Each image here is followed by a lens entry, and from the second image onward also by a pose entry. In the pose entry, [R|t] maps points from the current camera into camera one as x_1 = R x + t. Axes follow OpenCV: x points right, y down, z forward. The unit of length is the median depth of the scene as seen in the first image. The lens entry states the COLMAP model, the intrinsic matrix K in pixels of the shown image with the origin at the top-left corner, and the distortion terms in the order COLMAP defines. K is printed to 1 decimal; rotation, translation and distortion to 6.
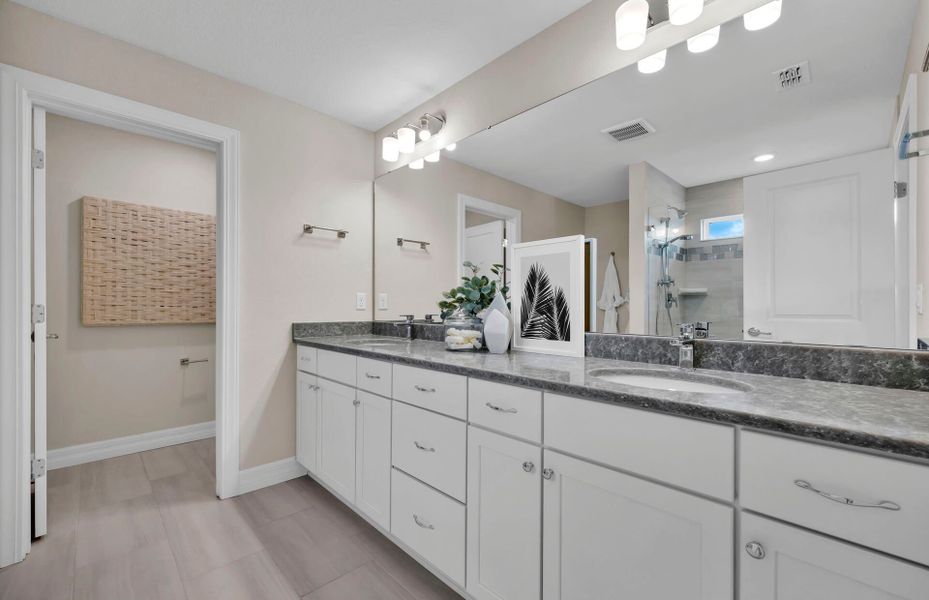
lens RADIAL K [[371.8, 0, 464.5], [0, 371.8, 302.9], [0, 0, 1]] dist [-0.001123, -0.000031]
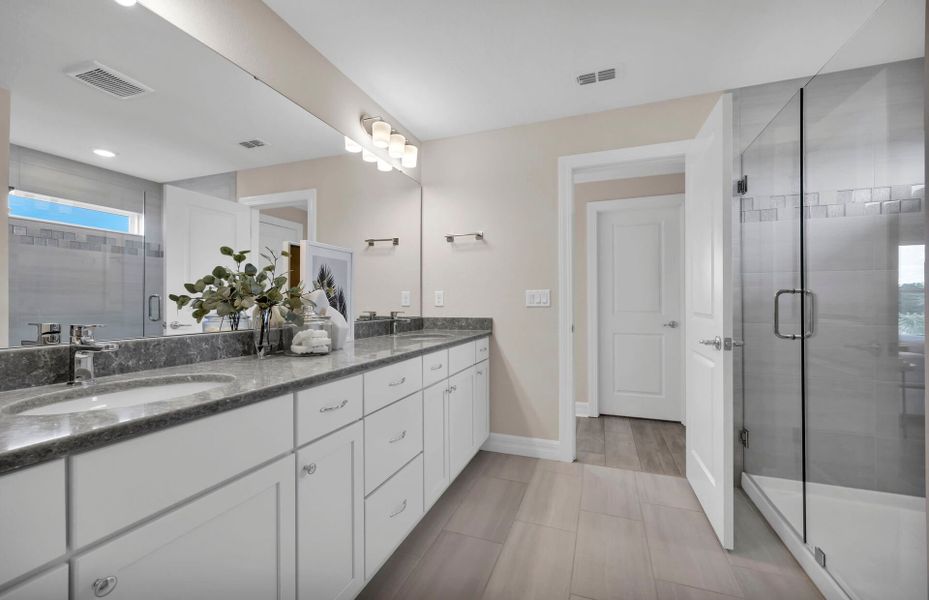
lens RADIAL K [[371.8, 0, 464.5], [0, 371.8, 302.9], [0, 0, 1]] dist [-0.001123, -0.000031]
pose [[-0.413097, -0.005991, 0.910667, -0.988314], [0.001954, 0.999970, 0.007465, 0.001206], [-0.910685, 0.004863, -0.413073, 1.092209]]
